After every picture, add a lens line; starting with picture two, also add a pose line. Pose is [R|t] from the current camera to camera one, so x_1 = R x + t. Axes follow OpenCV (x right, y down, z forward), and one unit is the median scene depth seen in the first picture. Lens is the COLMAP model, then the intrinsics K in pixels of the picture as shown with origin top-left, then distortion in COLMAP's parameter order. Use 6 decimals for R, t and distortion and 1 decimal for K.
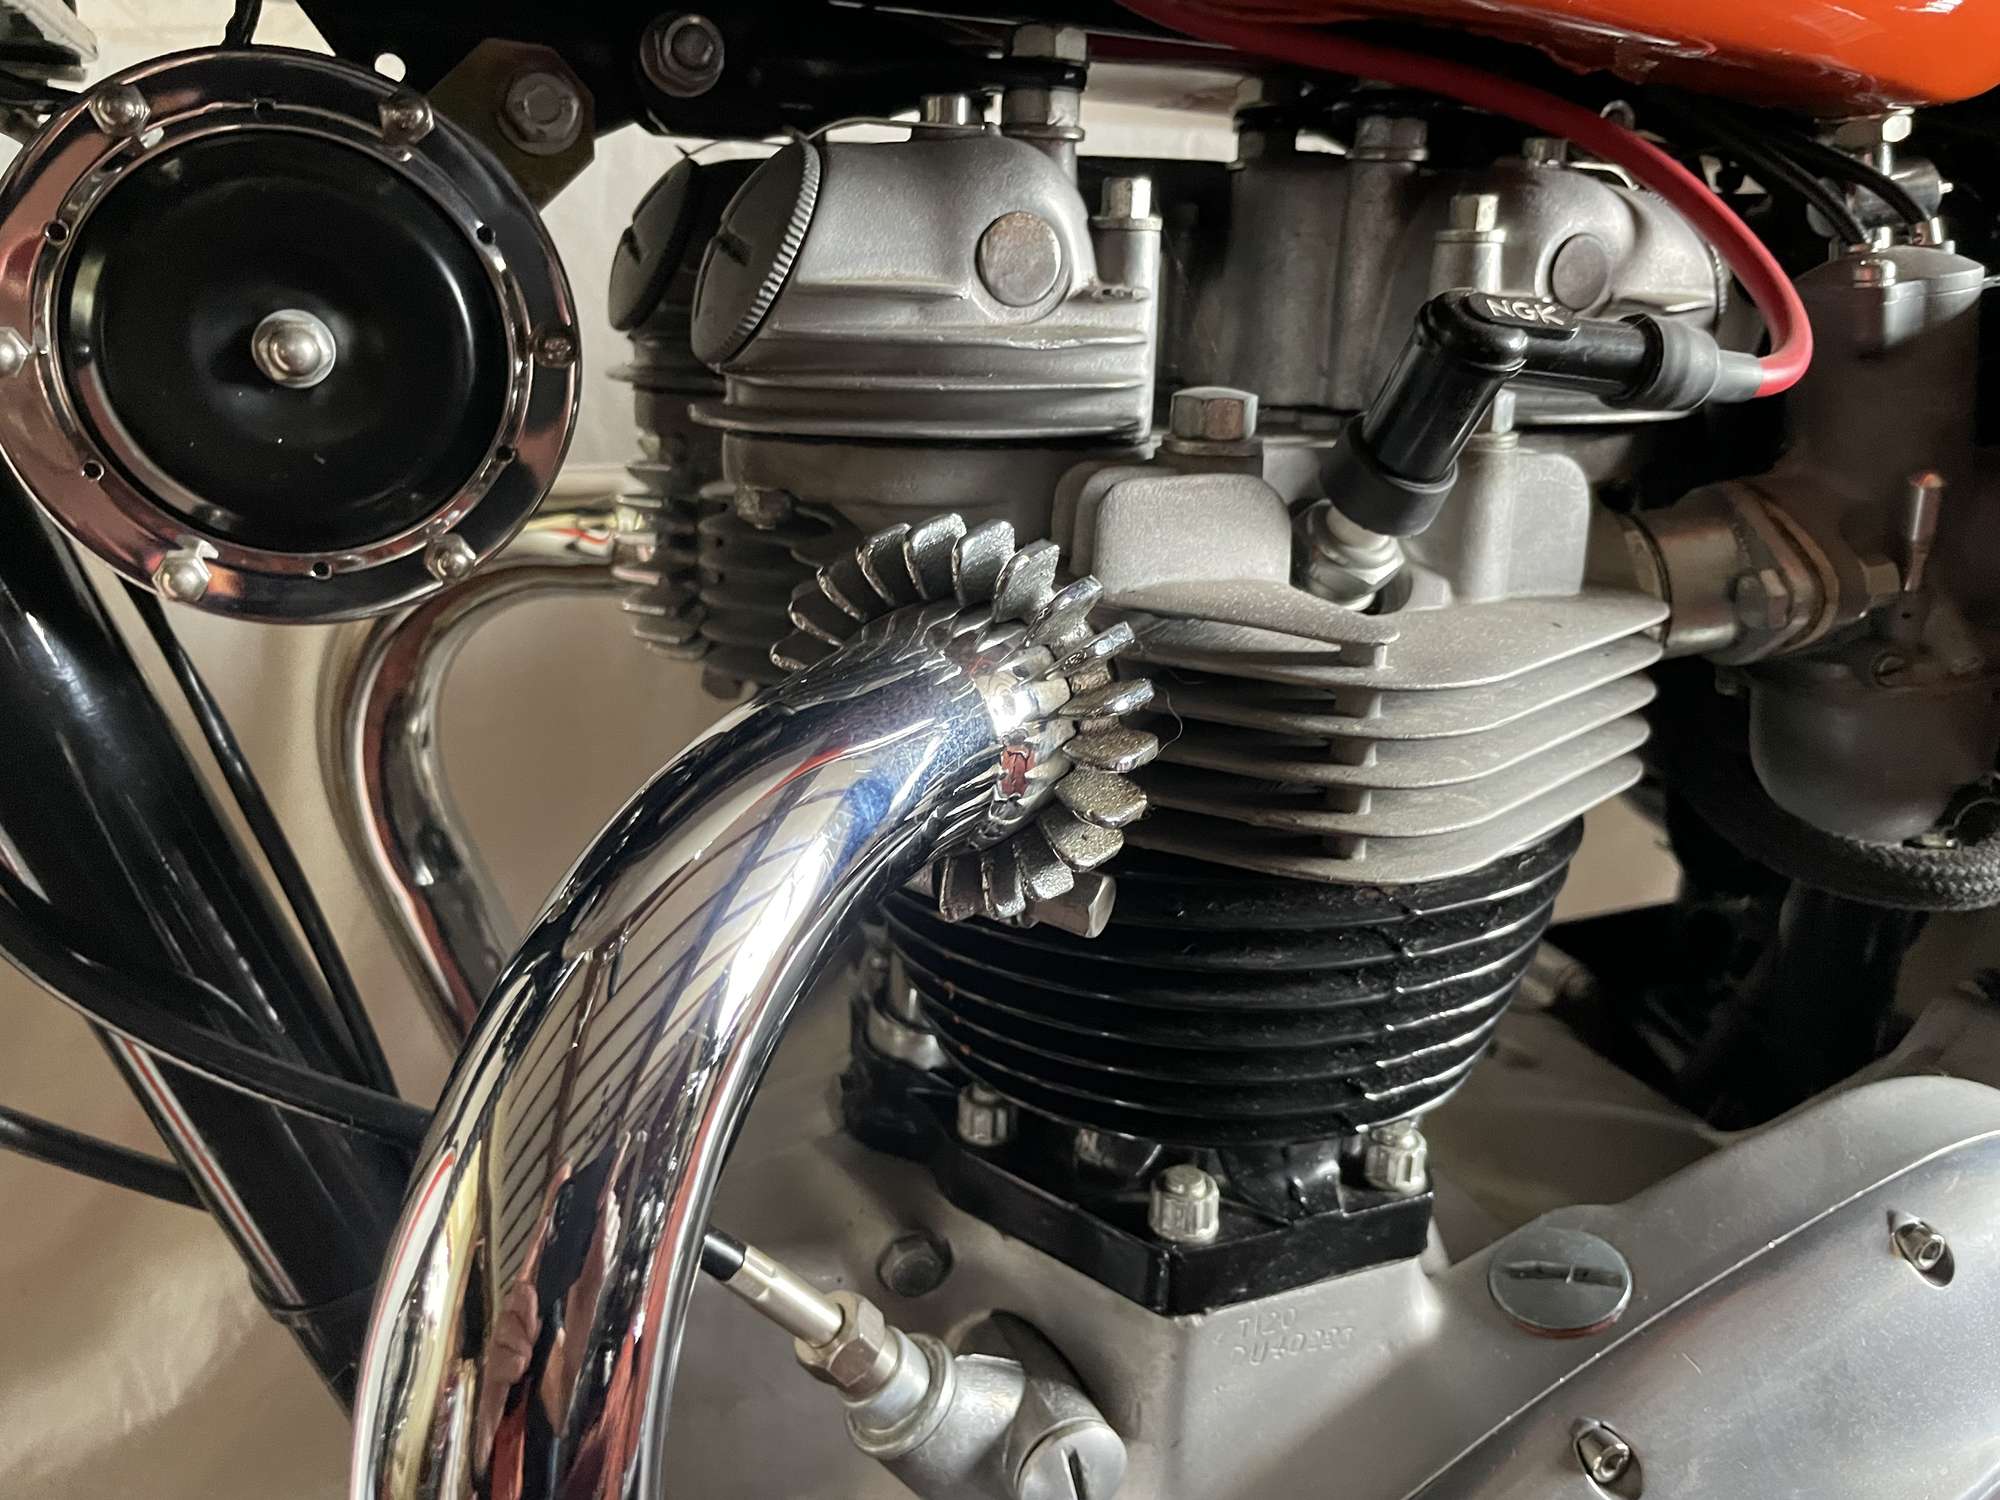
lens RADIAL K [[1513.5, 0, 971.7], [0, 1513.5, 724.0], [0, 0, 1]] dist [0.063849, -0.129052]
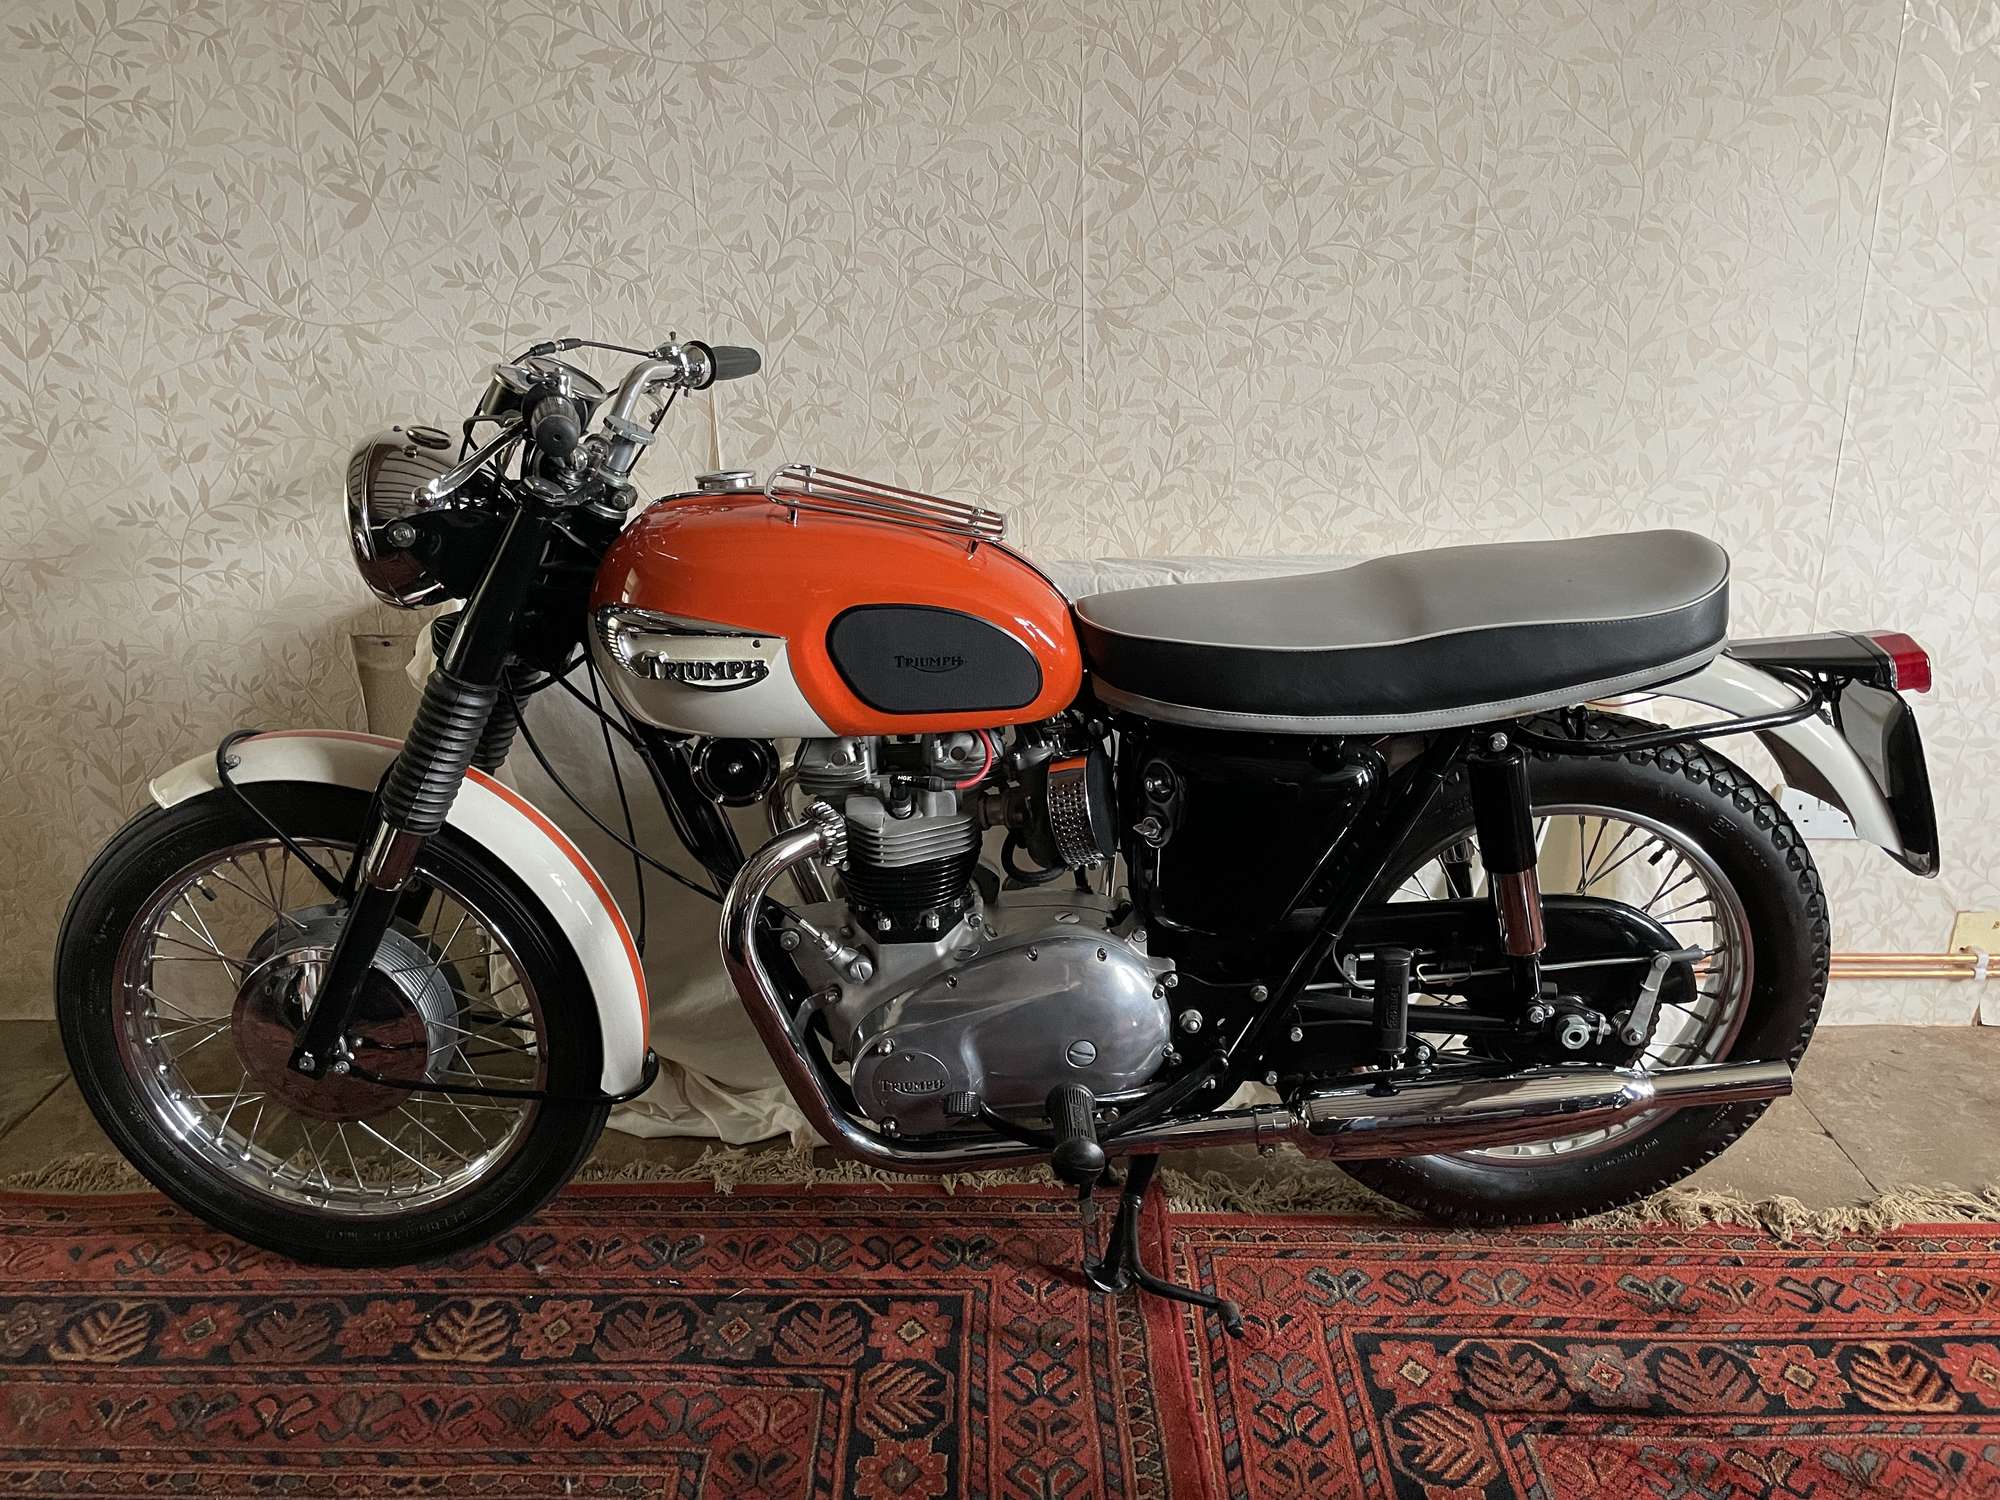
lens RADIAL K [[1519.5, 0, 1005.1], [0, 1519.5, 742.3], [0, 0, 1]] dist [0.080409, -0.122334]
pose [[0.927405, 0.070182, -0.367415, 2.496271], [-0.048122, 0.996464, 0.068872, -0.712142], [0.370949, -0.046192, 0.927504, -3.812287]]
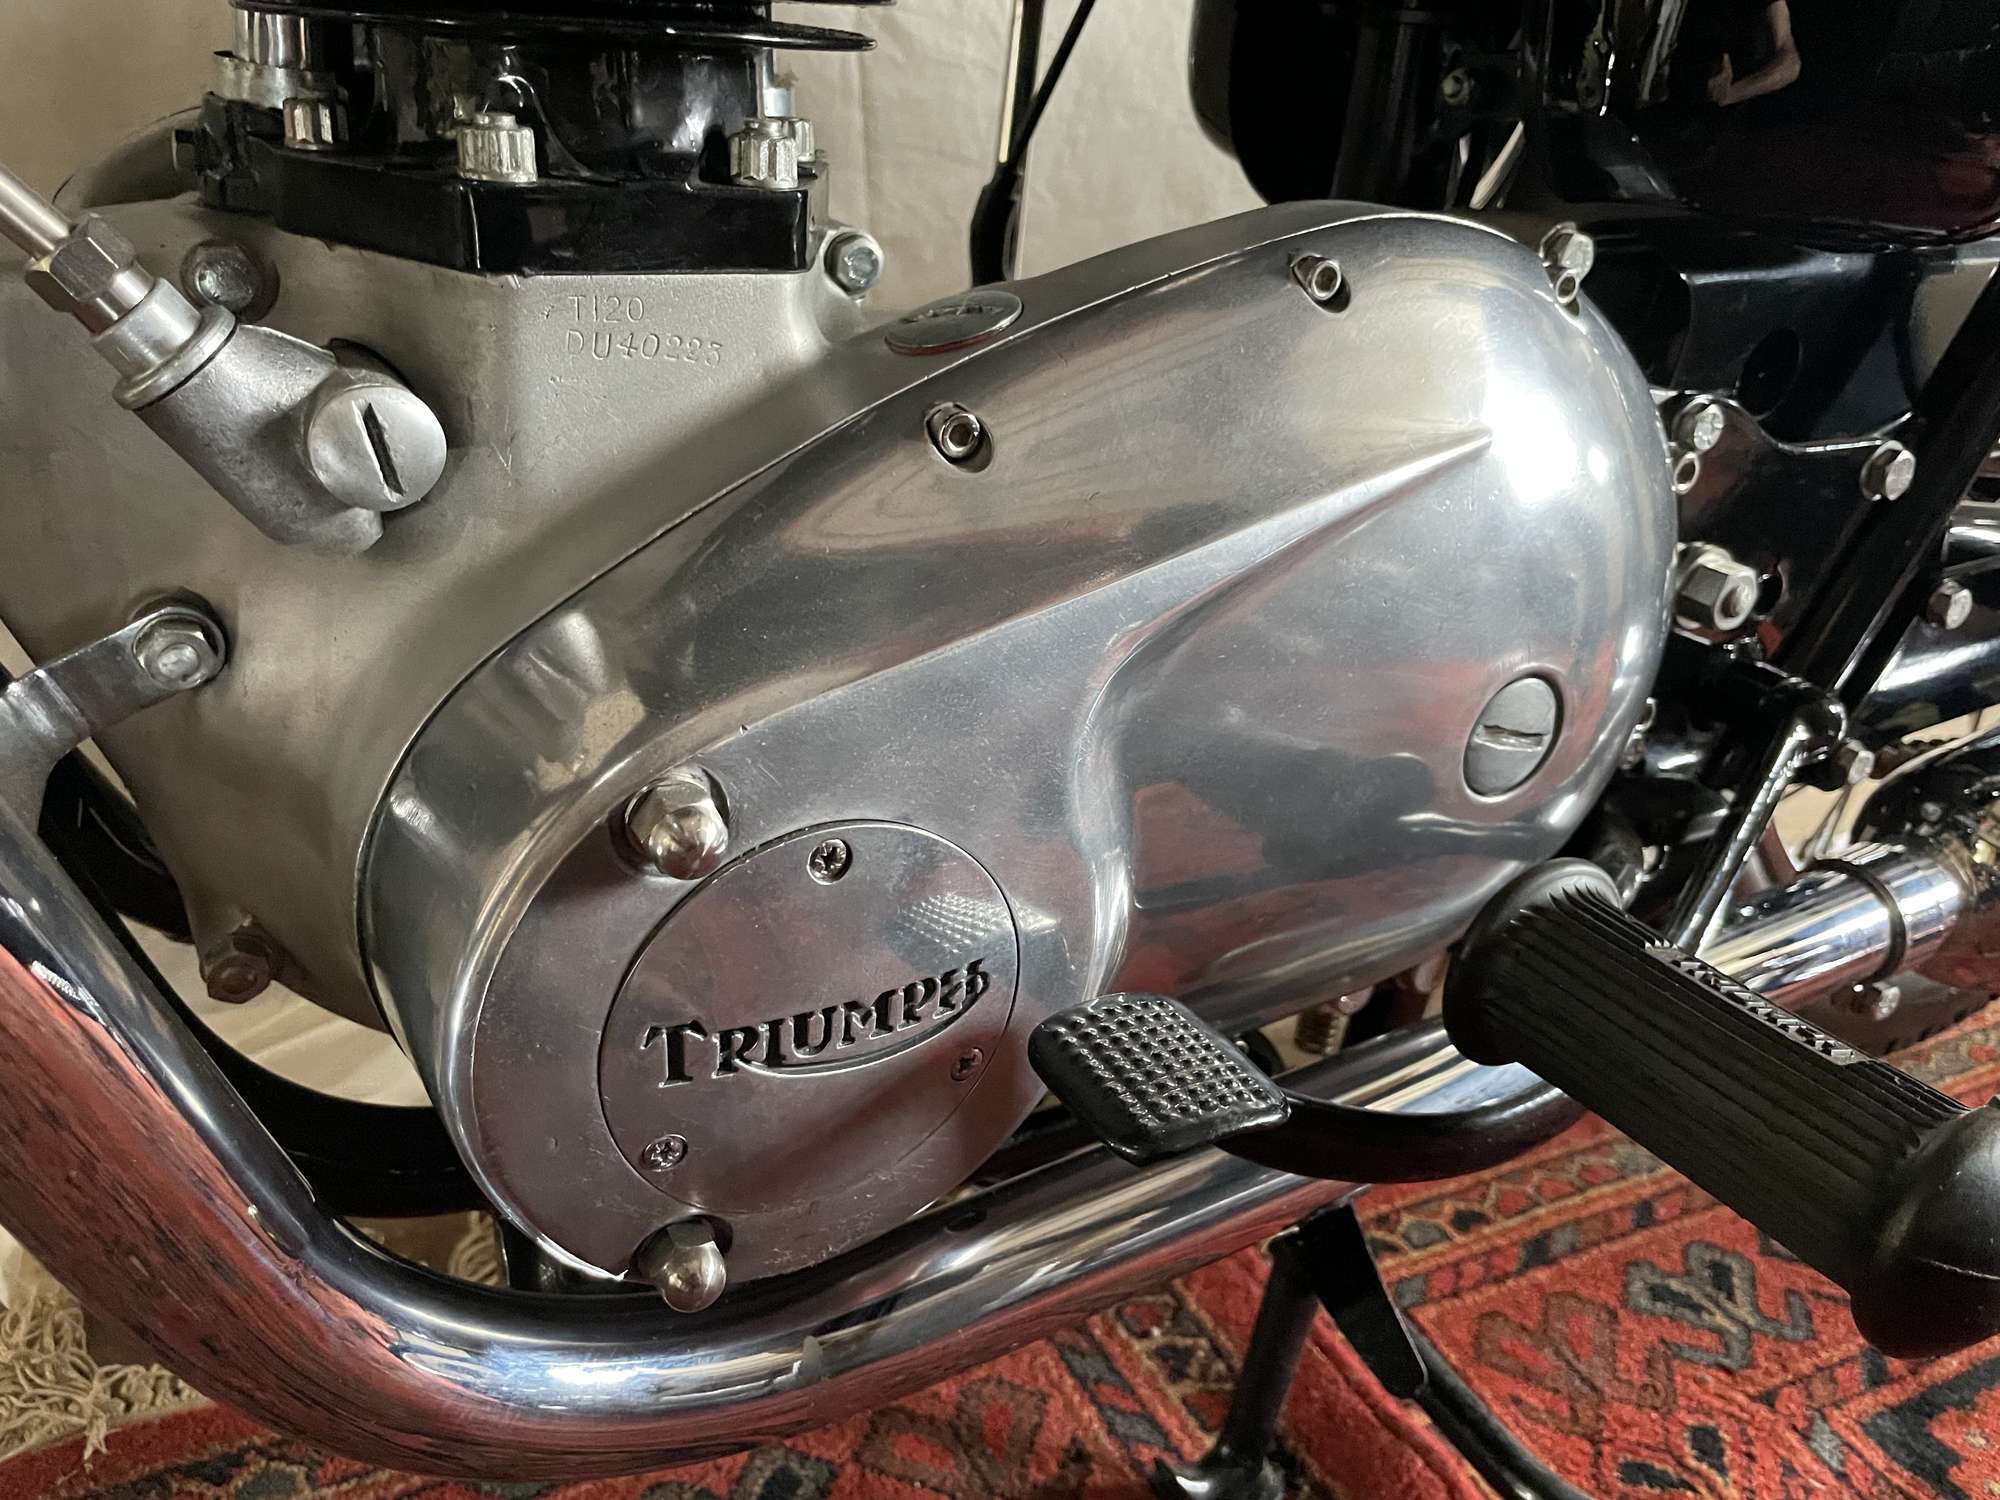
lens RADIAL K [[1519.5, 0, 1005.1], [0, 1519.5, 742.3], [0, 0, 1]] dist [0.080409, -0.122334]
pose [[0.992456, -0.014459, 0.121742, 0.335338], [-0.003445, 0.989339, 0.145591, 0.547938], [-0.122549, -0.144912, 0.981826, 0.016959]]
